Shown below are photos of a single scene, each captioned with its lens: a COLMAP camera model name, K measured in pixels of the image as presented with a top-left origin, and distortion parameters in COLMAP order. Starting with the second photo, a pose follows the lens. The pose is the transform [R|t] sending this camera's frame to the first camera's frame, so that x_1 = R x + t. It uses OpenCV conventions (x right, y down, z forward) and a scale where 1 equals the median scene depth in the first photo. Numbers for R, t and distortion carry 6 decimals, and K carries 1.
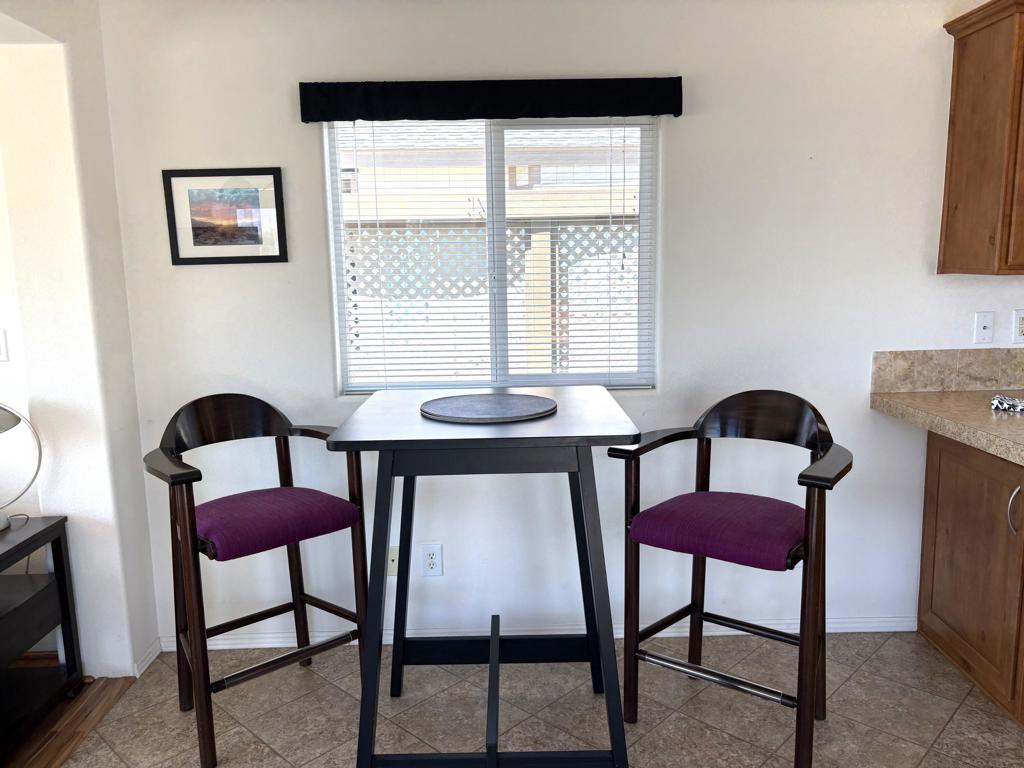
lens RADIAL K [[784.2, 0, 508.3], [0, 784.2, 386.0], [0, 0, 1]] dist [0.000947, 0.015738]
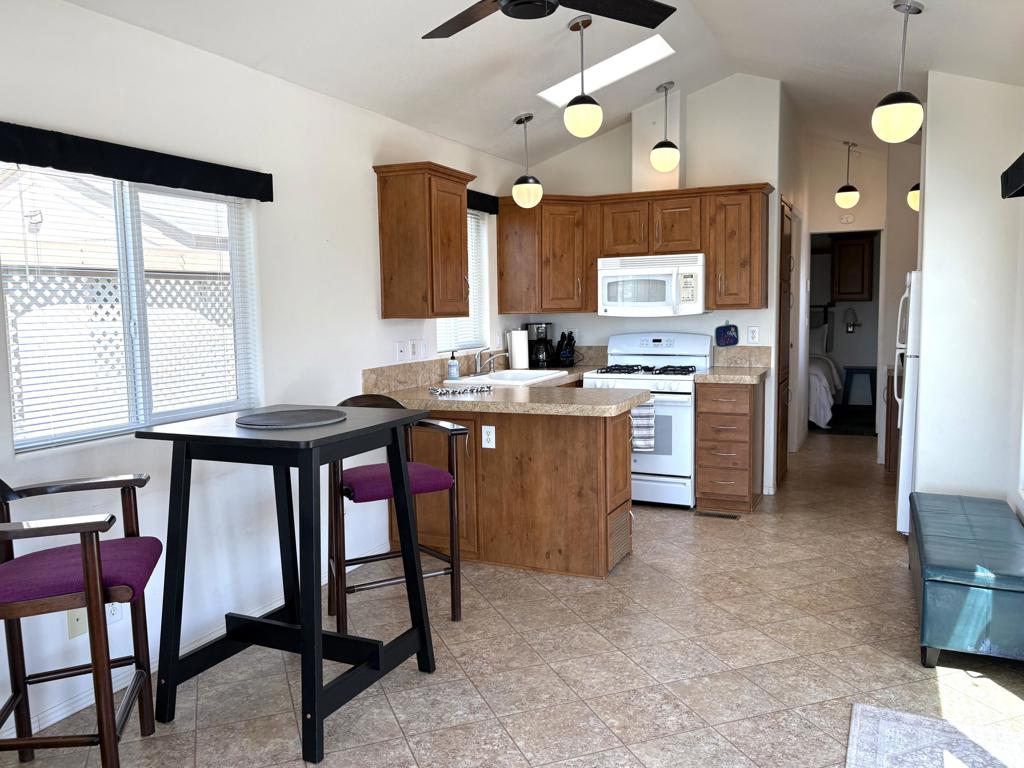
lens RADIAL K [[784.2, 0, 506.9], [0, 784.2, 385.9], [0, 0, 1]] dist [0.000947, 0.015738]
pose [[0.452189, -0.083836, 0.887973, -0.756007], [0.144524, 0.989303, 0.019806, -0.002246], [-0.880135, 0.119377, 0.459469, 0.061520]]
